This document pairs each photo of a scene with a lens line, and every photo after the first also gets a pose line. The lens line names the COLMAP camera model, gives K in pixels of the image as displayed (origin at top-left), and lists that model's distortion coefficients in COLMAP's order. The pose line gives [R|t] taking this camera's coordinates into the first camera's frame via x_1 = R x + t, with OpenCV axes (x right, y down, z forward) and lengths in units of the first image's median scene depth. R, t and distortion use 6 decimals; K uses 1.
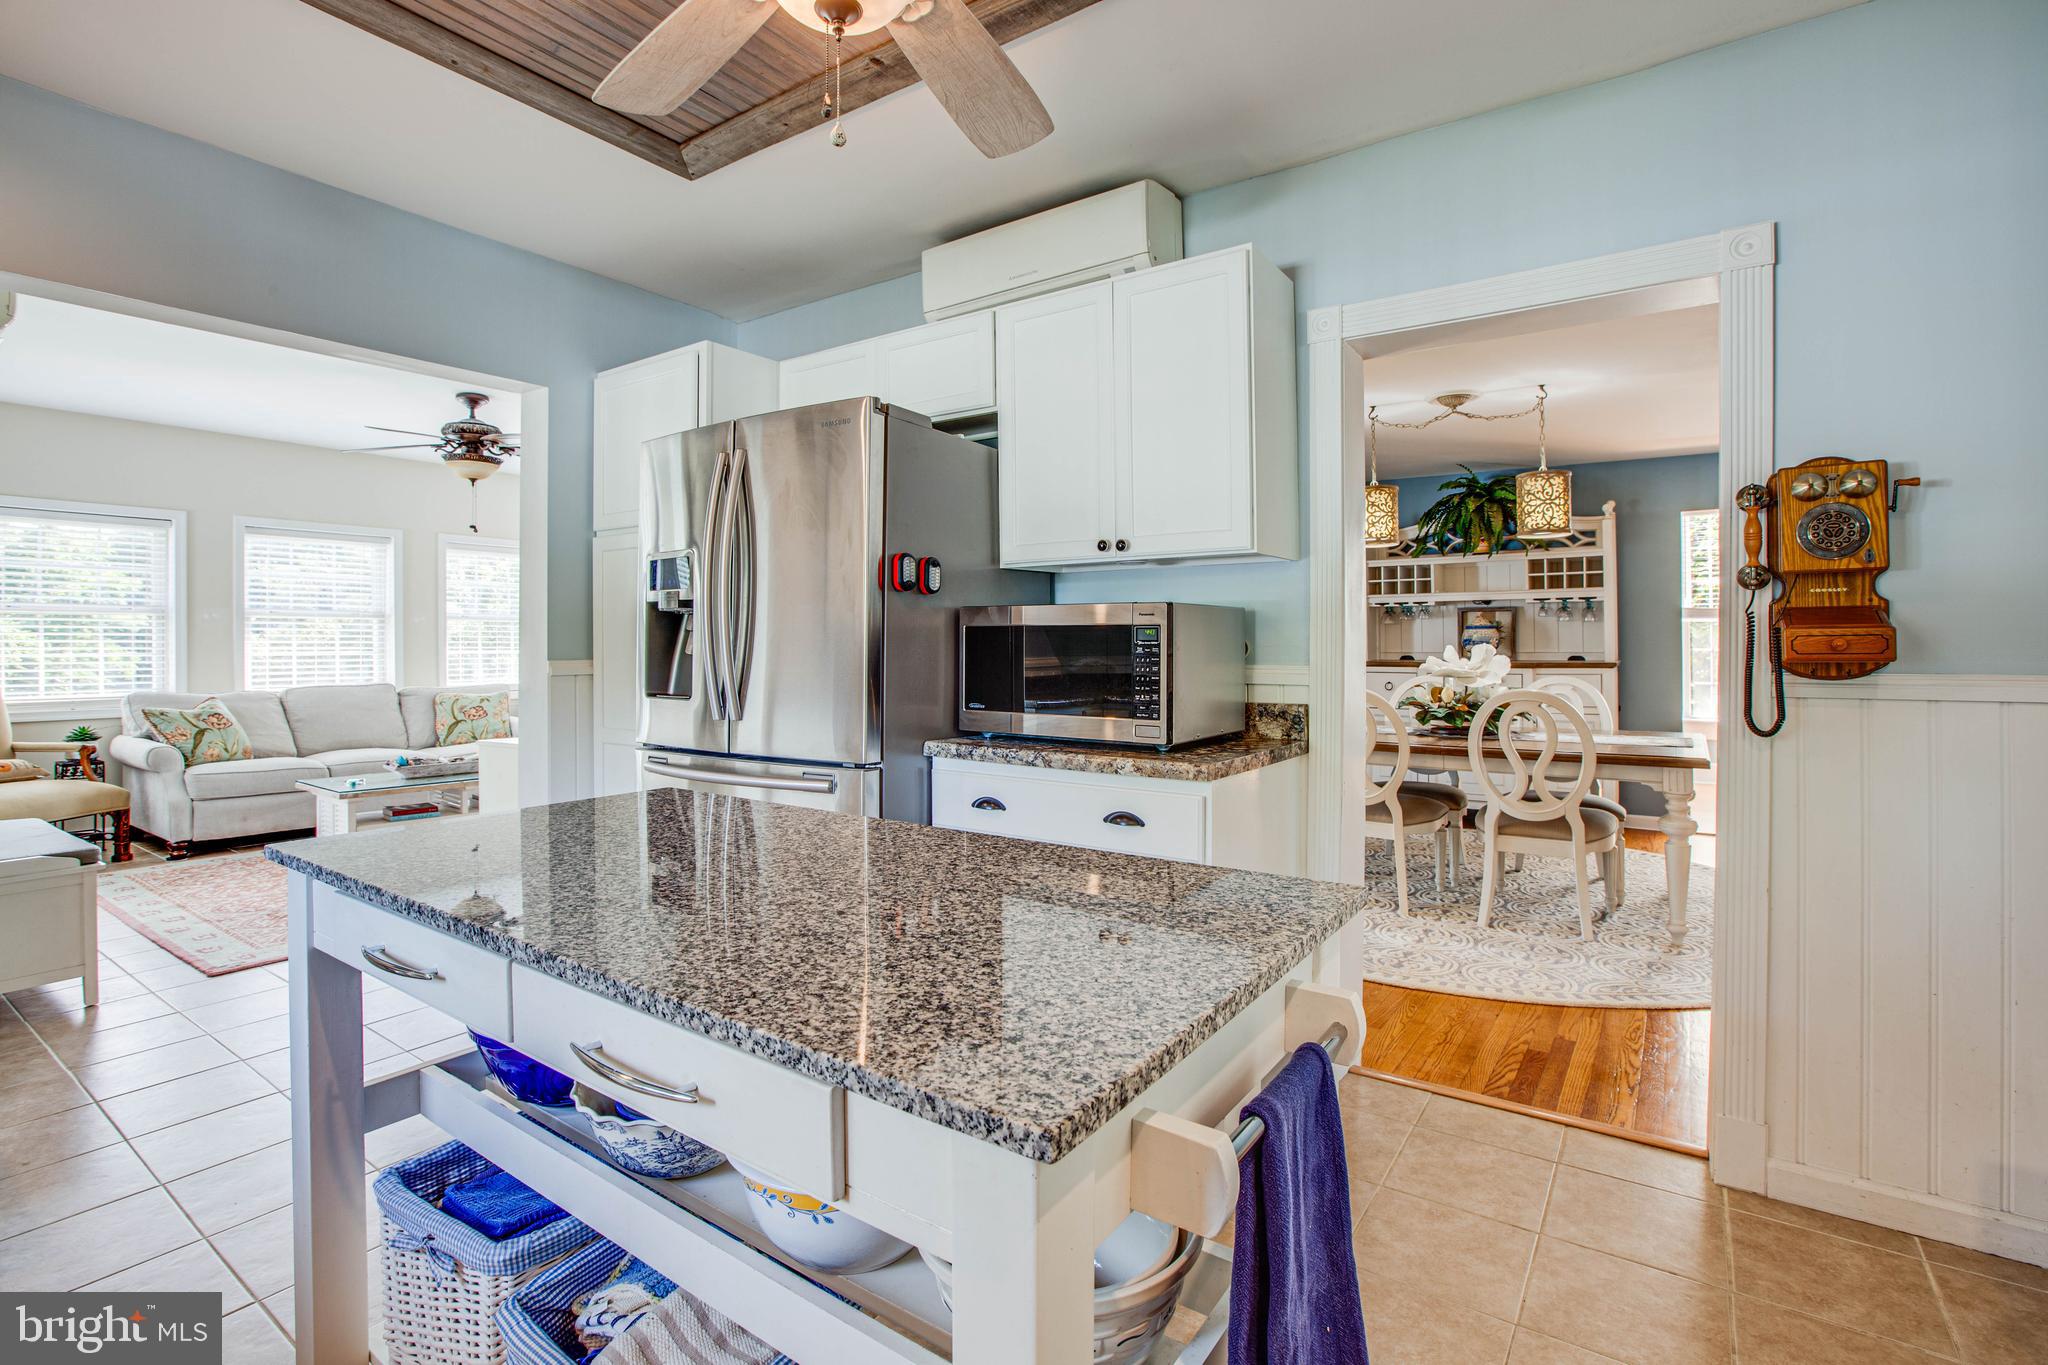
lens RADIAL K [[931.8, 0, 1046.1], [0, 931.8, 653.0], [0, 0, 1]] dist [-0.026226, 0.001644]
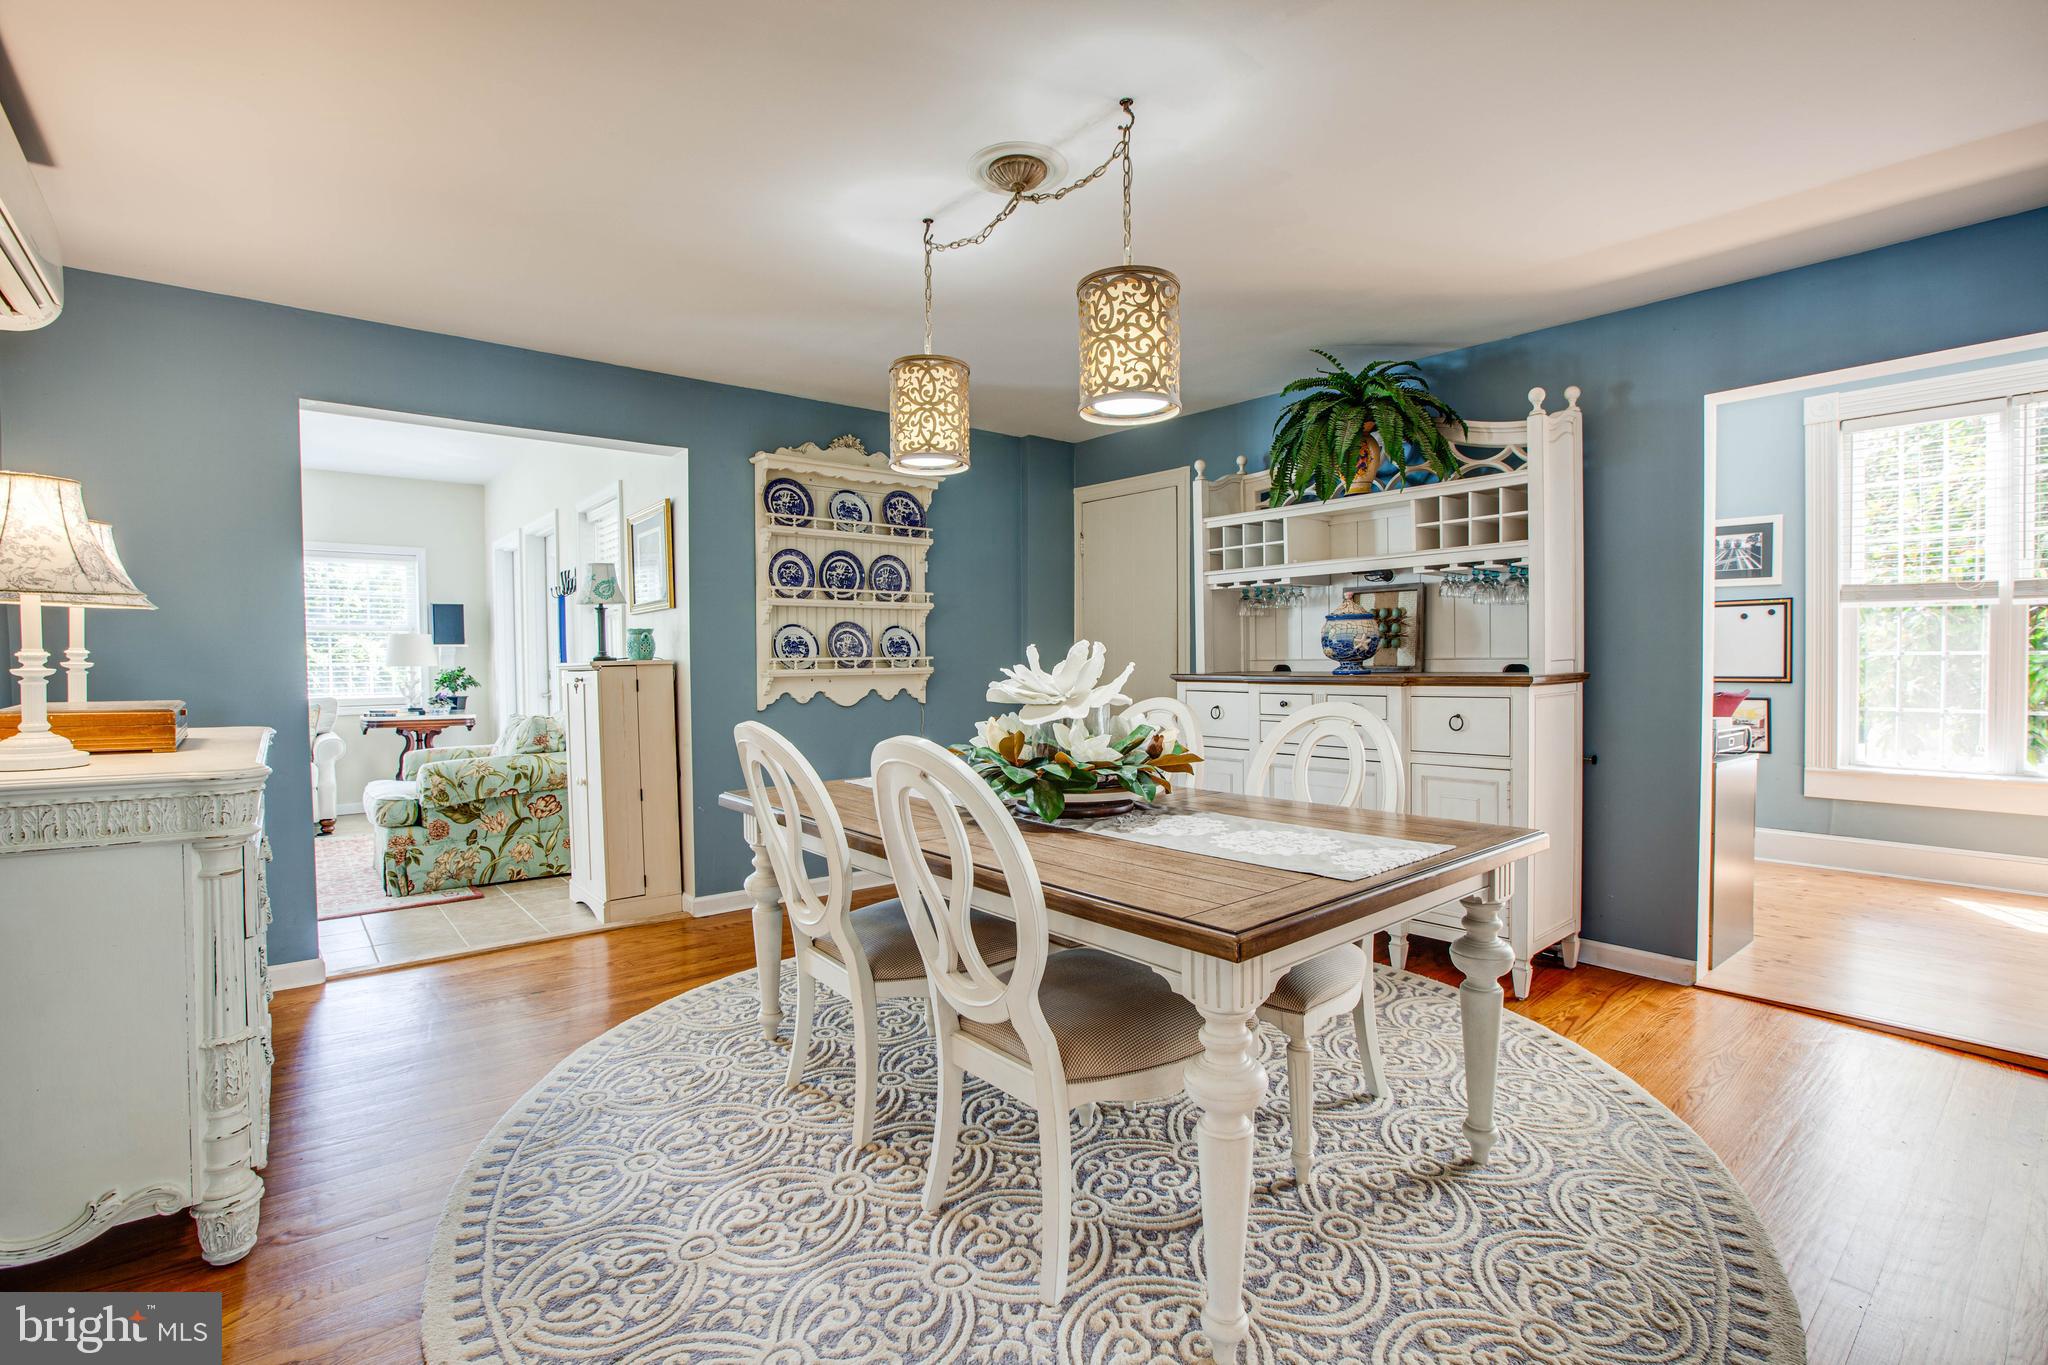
lens RADIAL K [[931.8, 0, 1024.1], [0, 931.8, 678.2], [0, 0, 1]] dist [-0.026226, 0.001644]
pose [[0.955348, 0.000755, -0.295481, 0.429387], [0.005745, 0.999760, 0.021128, -0.001944], [0.295426, -0.021882, 0.955115, 0.346864]]
